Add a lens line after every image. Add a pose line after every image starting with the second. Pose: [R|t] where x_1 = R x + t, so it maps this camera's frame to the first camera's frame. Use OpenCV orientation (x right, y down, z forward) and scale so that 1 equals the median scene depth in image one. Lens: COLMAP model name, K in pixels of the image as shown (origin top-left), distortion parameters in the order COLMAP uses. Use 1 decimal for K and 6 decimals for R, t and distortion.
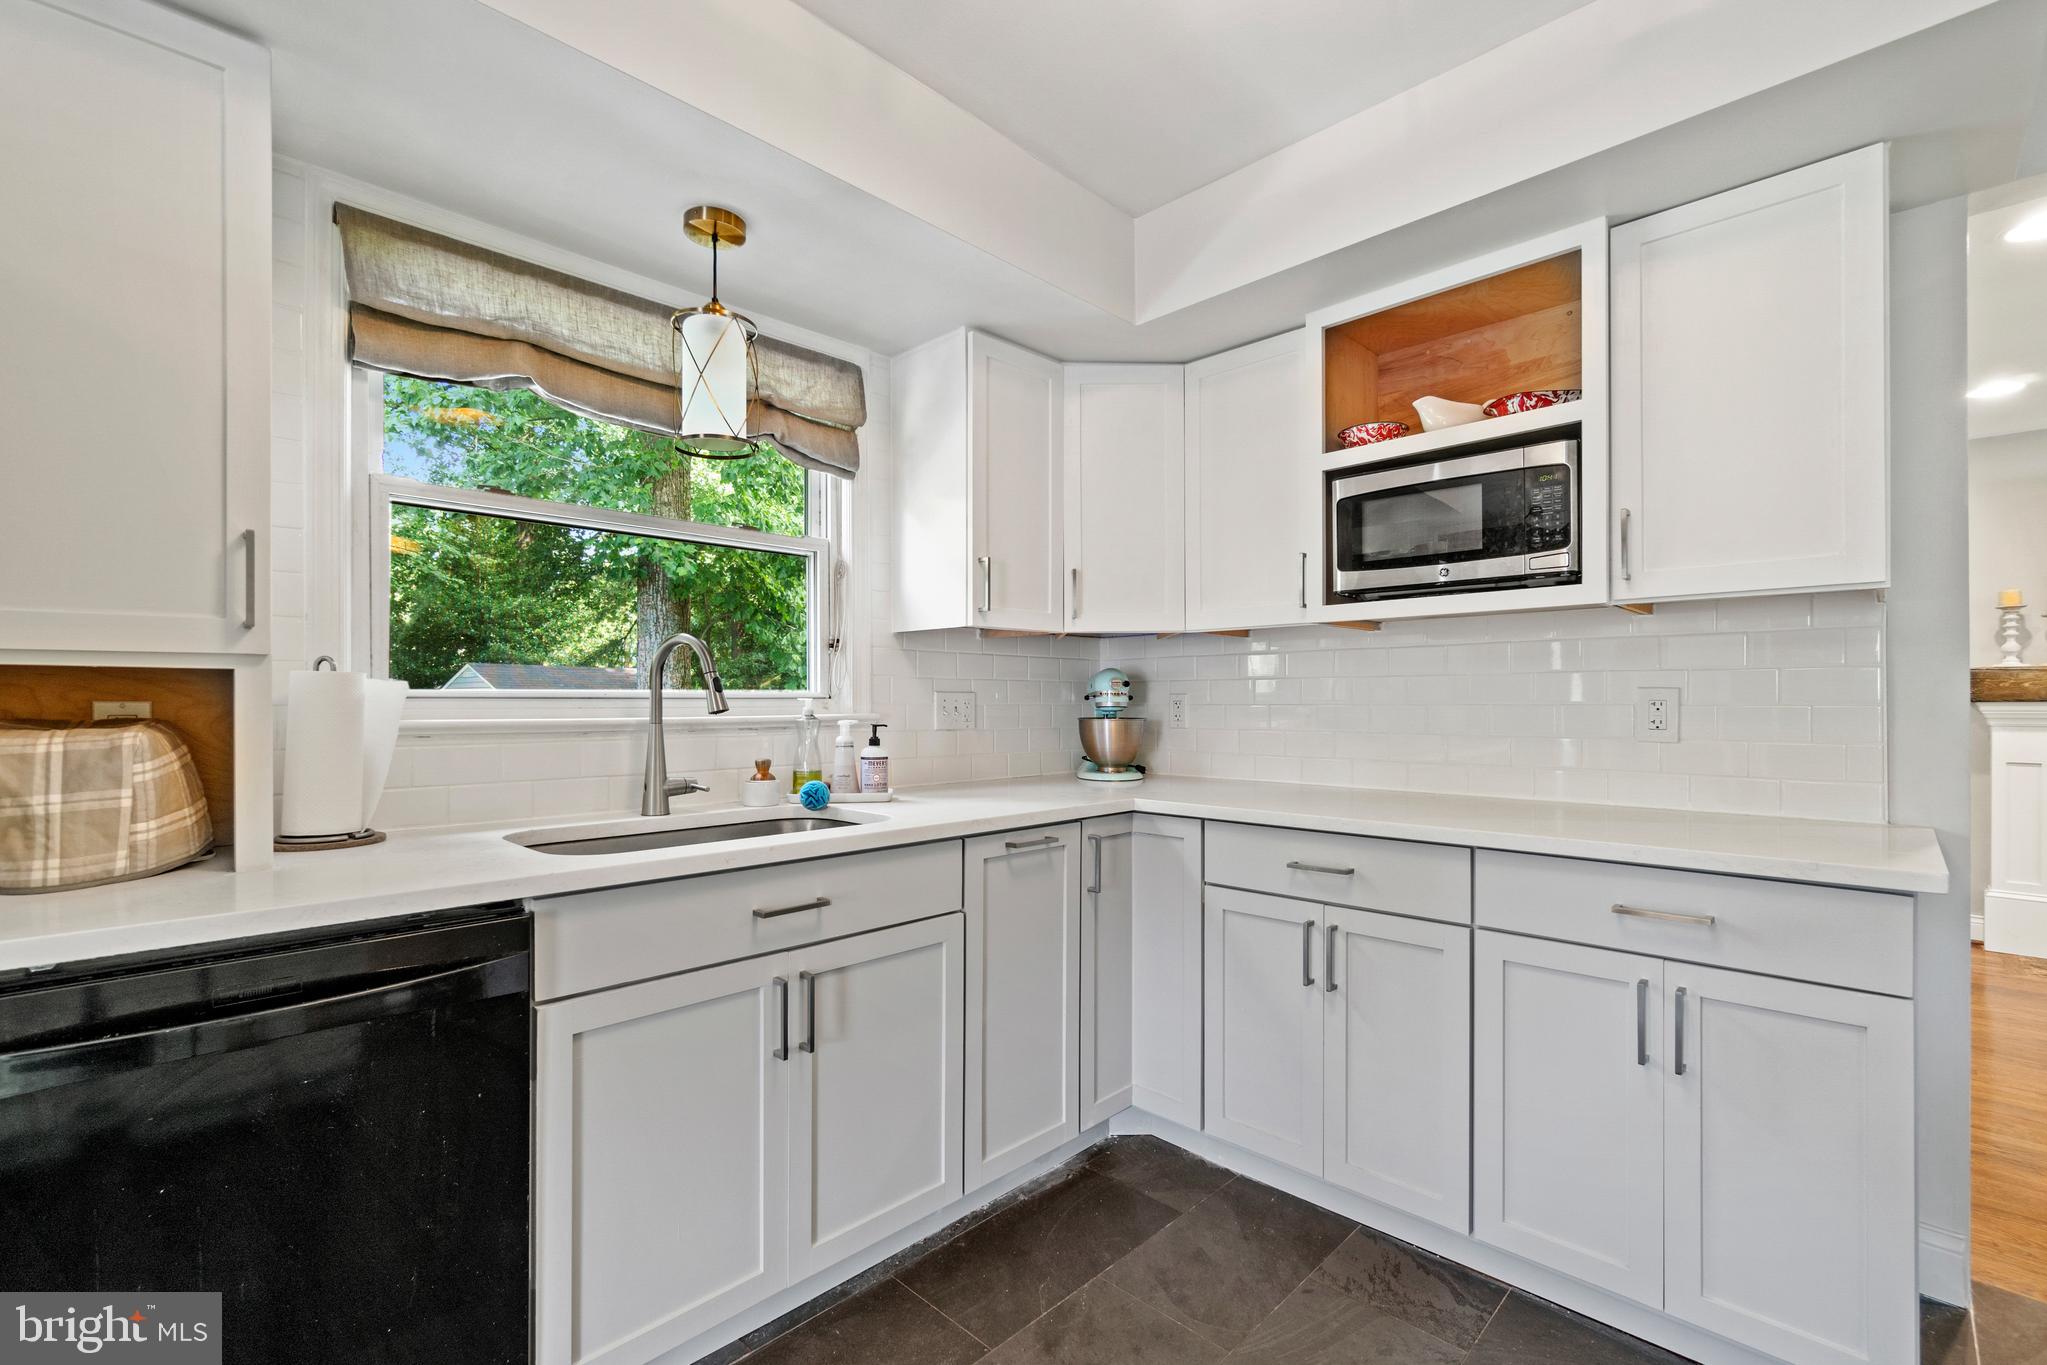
lens RADIAL K [[888.5, 0, 1024.9], [0, 888.5, 702.4], [0, 0, 1]] dist [-0.004041, 0.001056]
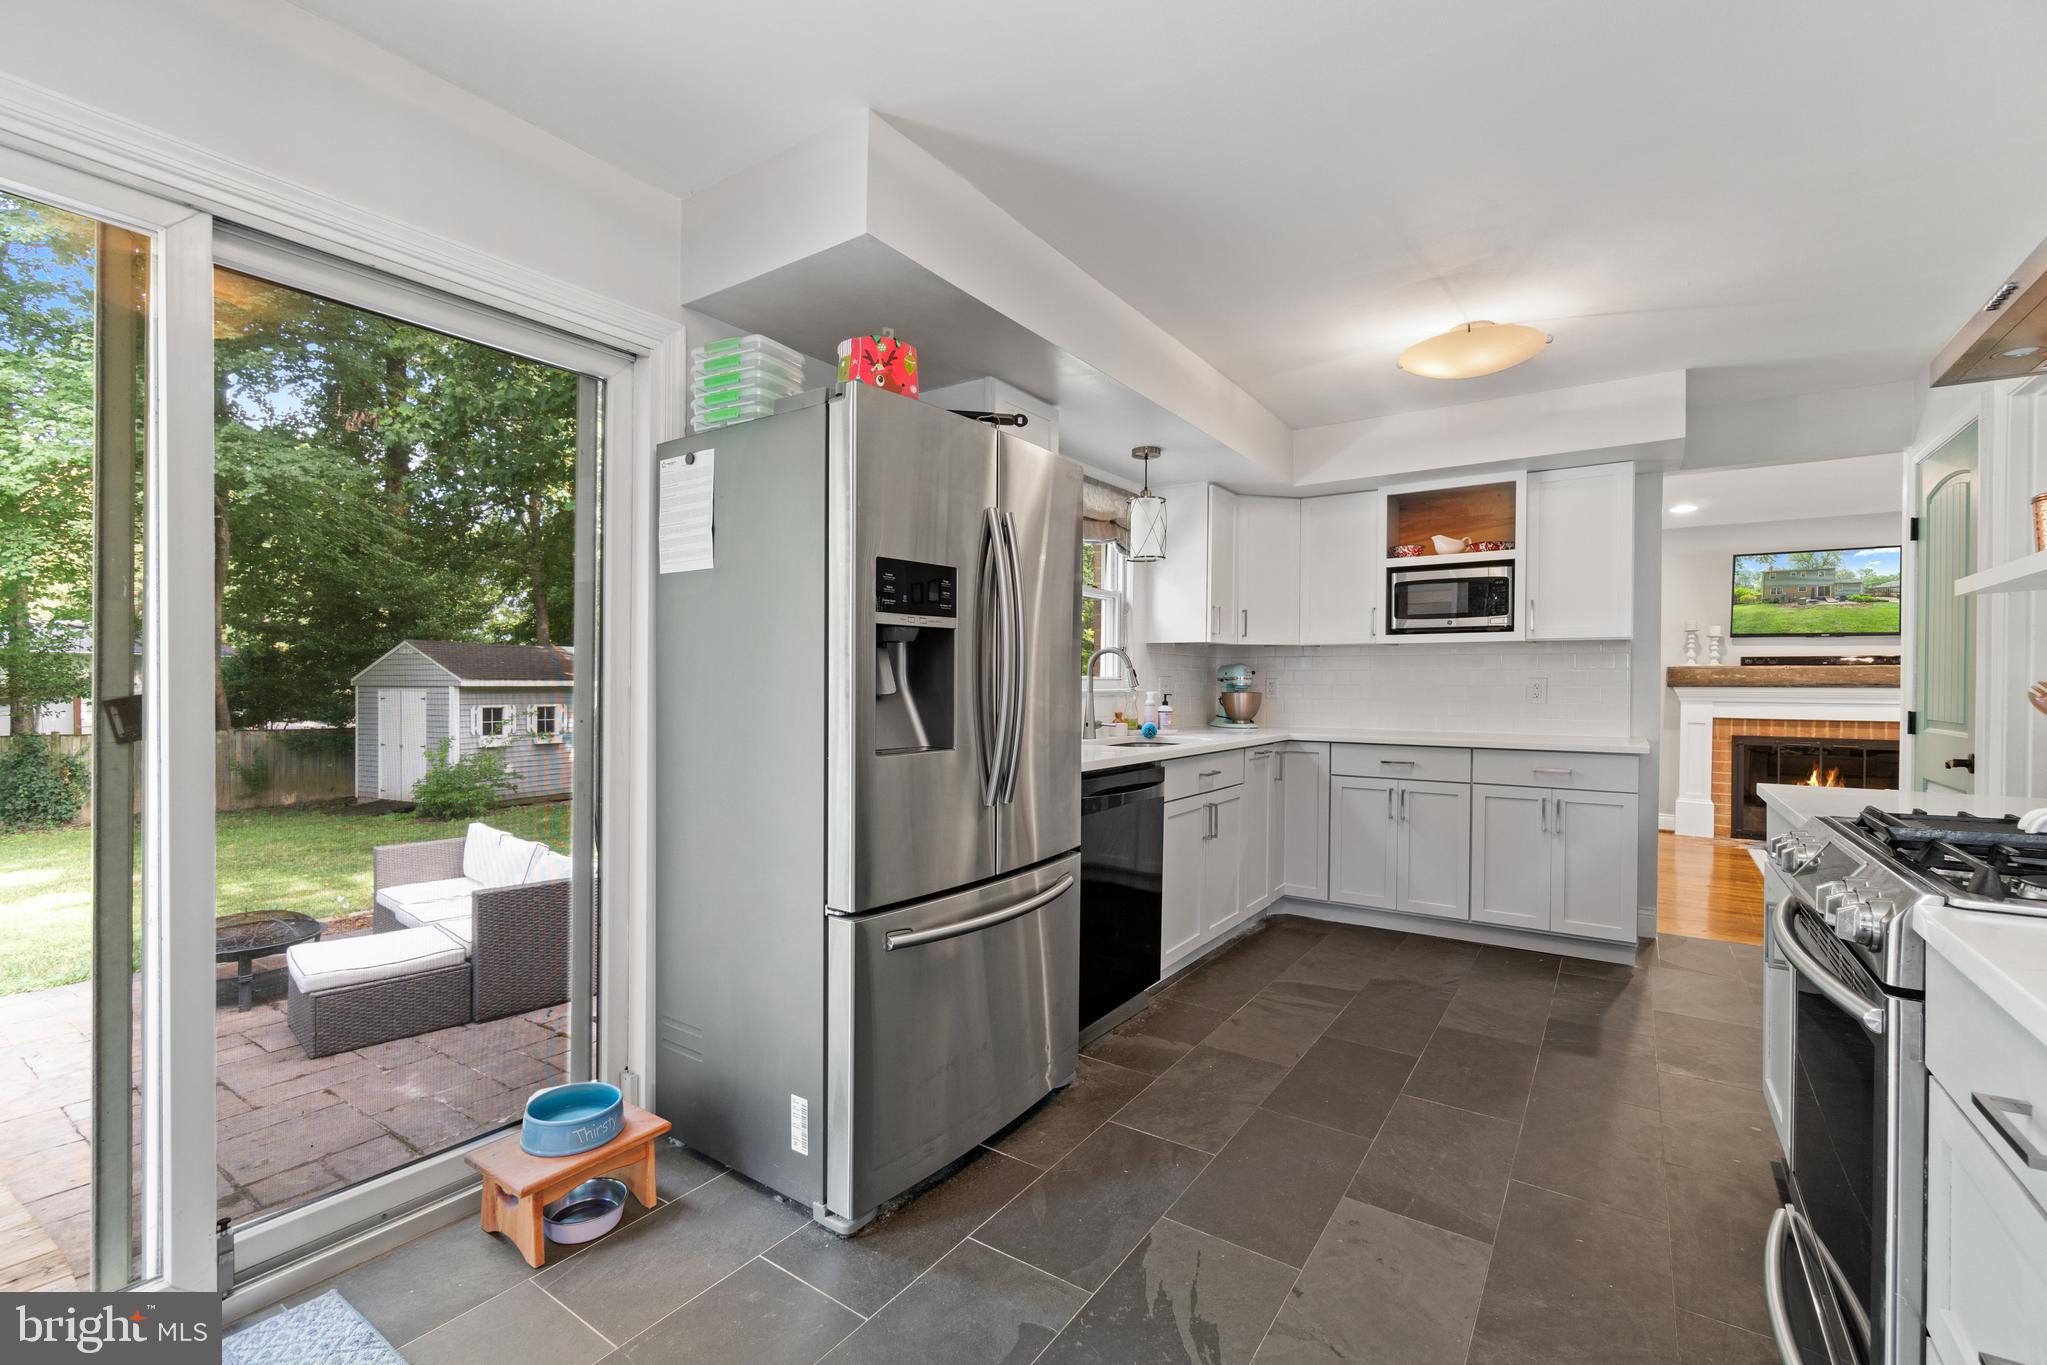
lens RADIAL K [[888.5, 0, 1022.8], [0, 888.5, 691.6], [0, 0, 1]] dist [-0.004041, 0.001056]
pose [[0.984159, 0.005311, 0.177210, -0.875684], [-0.006973, 0.999937, 0.008759, 0.005209], [-0.177152, -0.009856, 0.984134, -0.874601]]
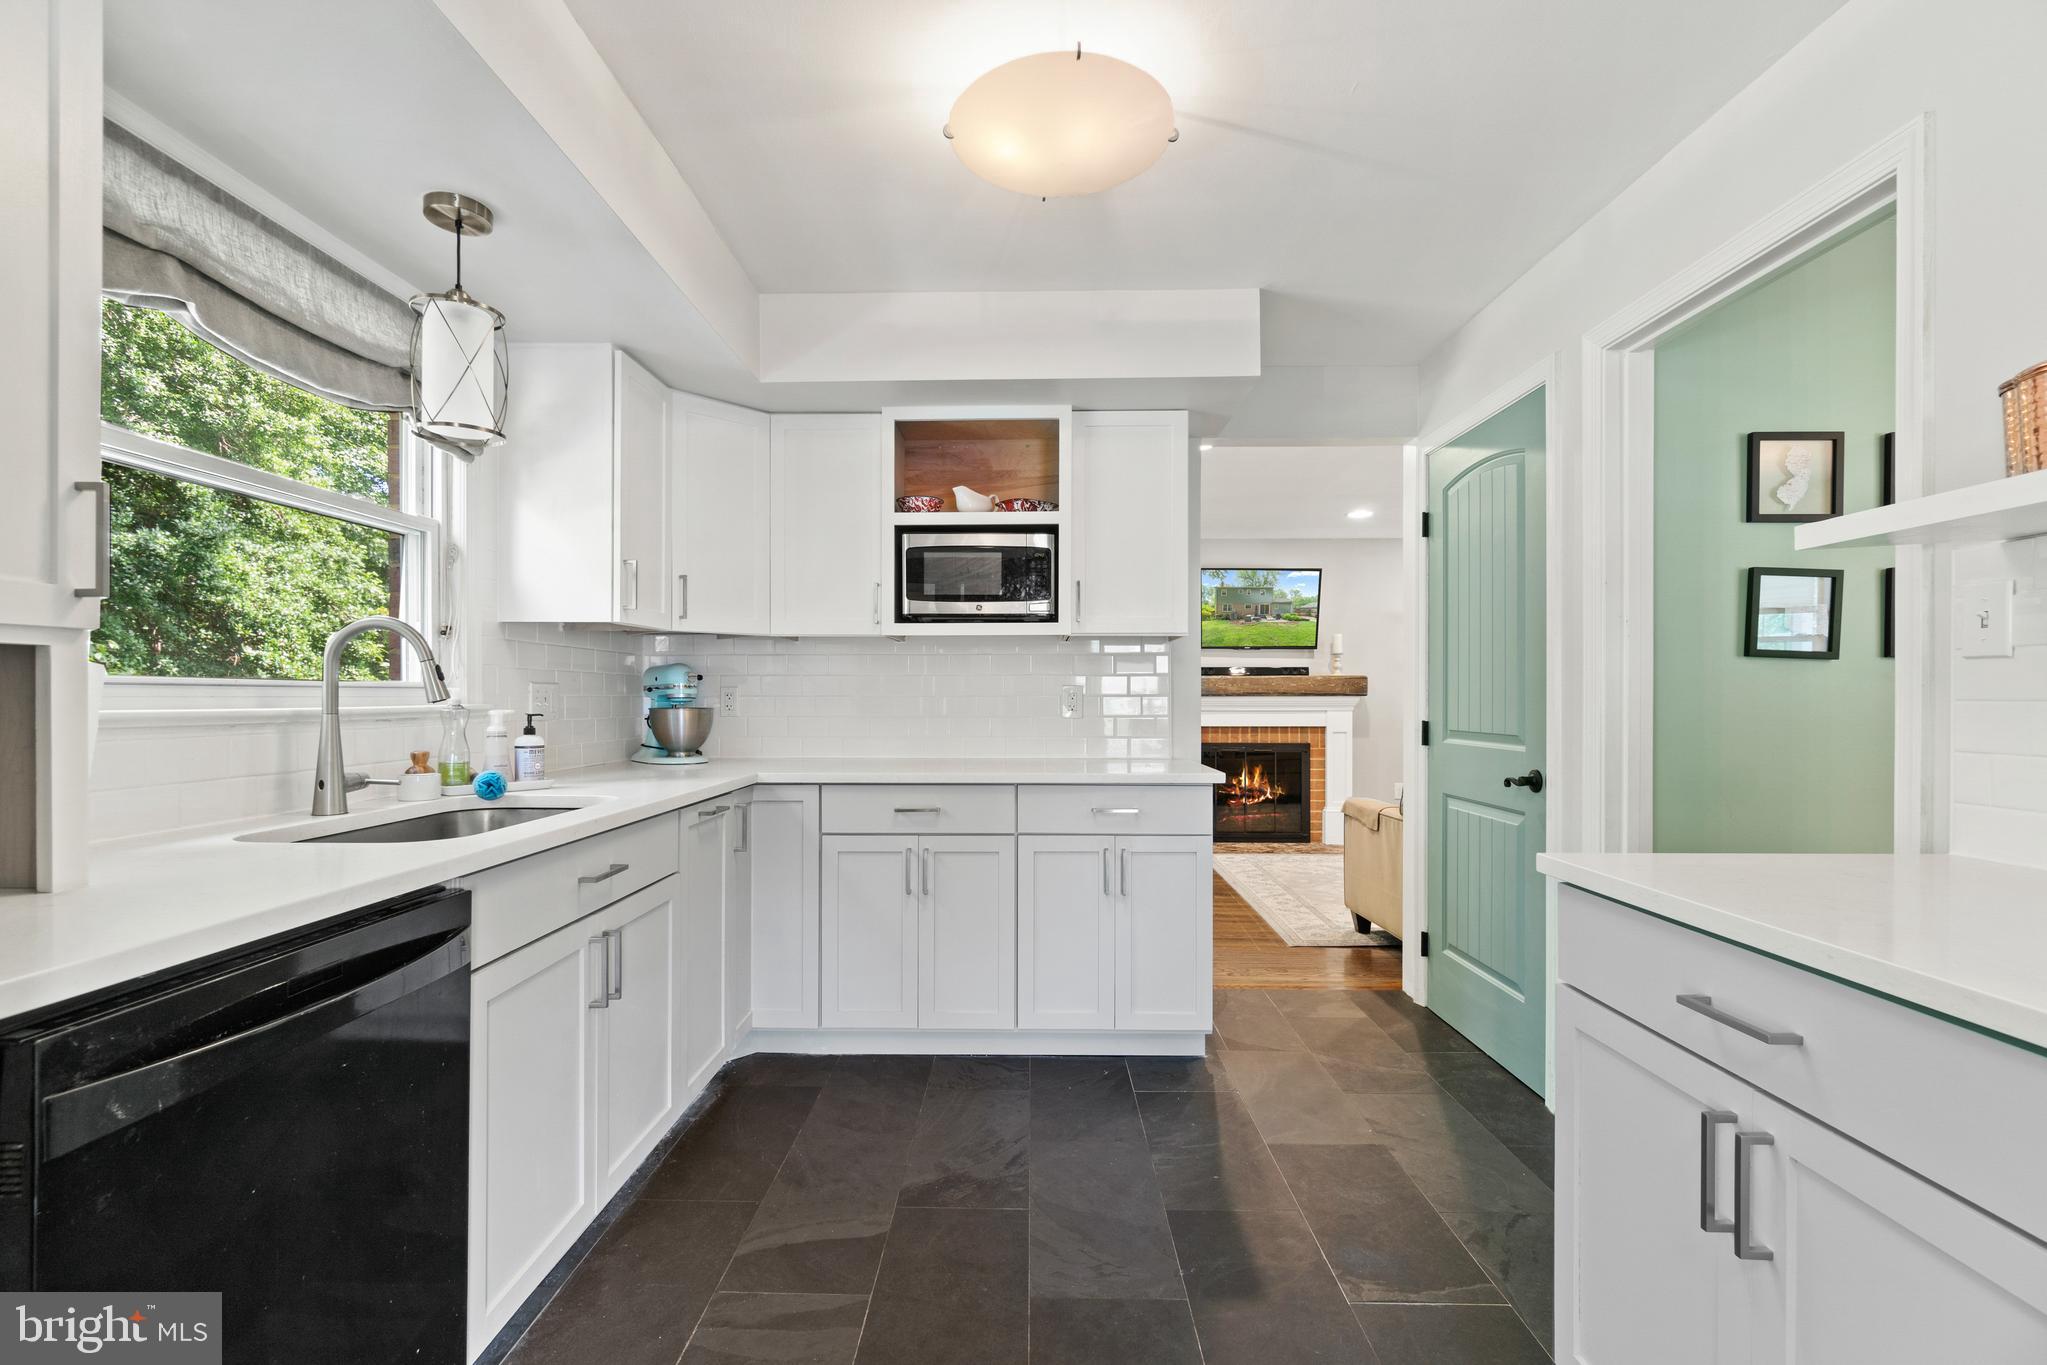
lens RADIAL K [[888.5, 0, 1009.2], [0, 888.5, 703.3], [0, 0, 1]] dist [-0.004041, 0.001056]
pose [[0.729413, -0.003116, 0.684067, -0.508756], [-0.000925, 0.999984, 0.005542, 0.007043], [-0.684073, -0.004675, 0.729398, -0.132704]]
